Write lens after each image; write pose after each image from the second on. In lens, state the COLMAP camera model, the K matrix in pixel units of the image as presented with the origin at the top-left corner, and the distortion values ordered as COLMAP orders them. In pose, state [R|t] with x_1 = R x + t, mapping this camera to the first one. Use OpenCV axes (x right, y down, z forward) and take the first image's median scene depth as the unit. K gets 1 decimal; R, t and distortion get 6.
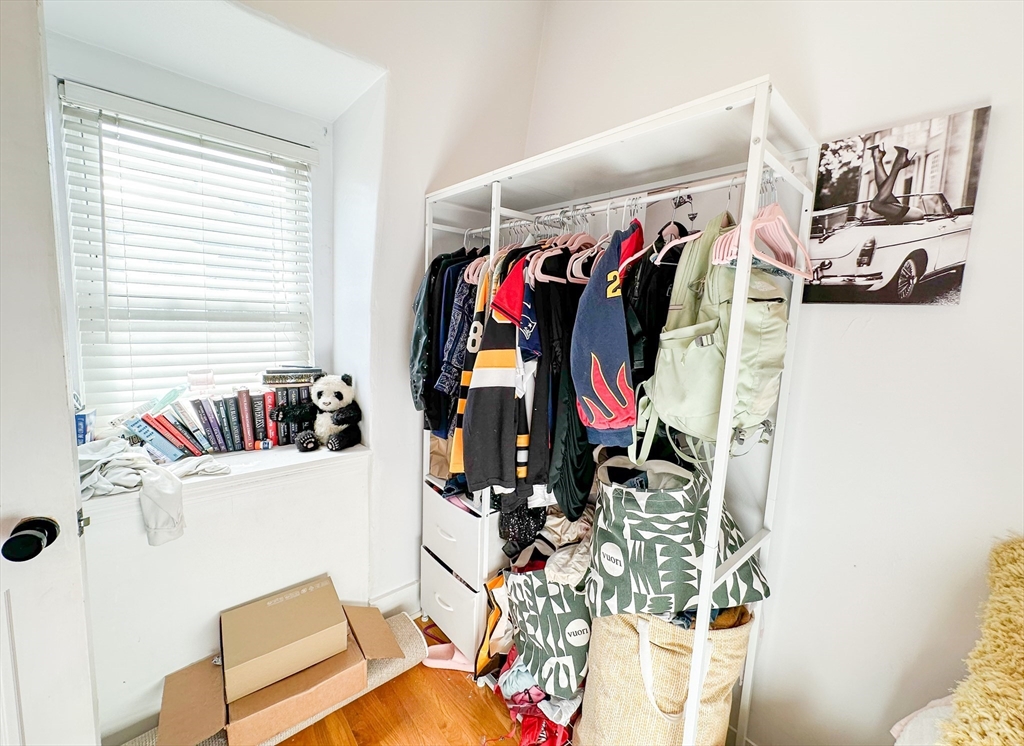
lens RADIAL K [[408.8, 0, 512.2], [0, 408.8, 362.7], [0, 0, 1]] dist [-0.002479, -0.000135]
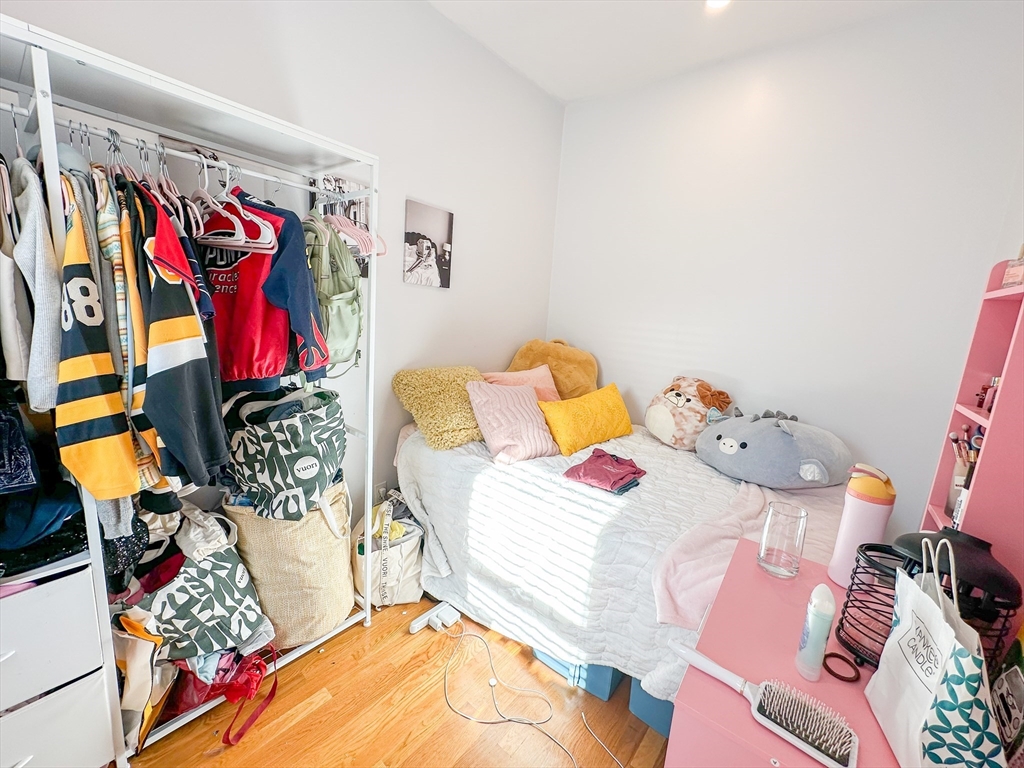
lens RADIAL K [[411.4, 0, 508.7], [0, 411.4, 382.1], [0, 0, 1]] dist [-0.008512, 0.000005]
pose [[-0.157075, -0.233625, 0.959556, -0.996635], [0.034300, 0.969740, 0.241719, -0.083974], [-0.986991, 0.070880, -0.144308, 0.484276]]
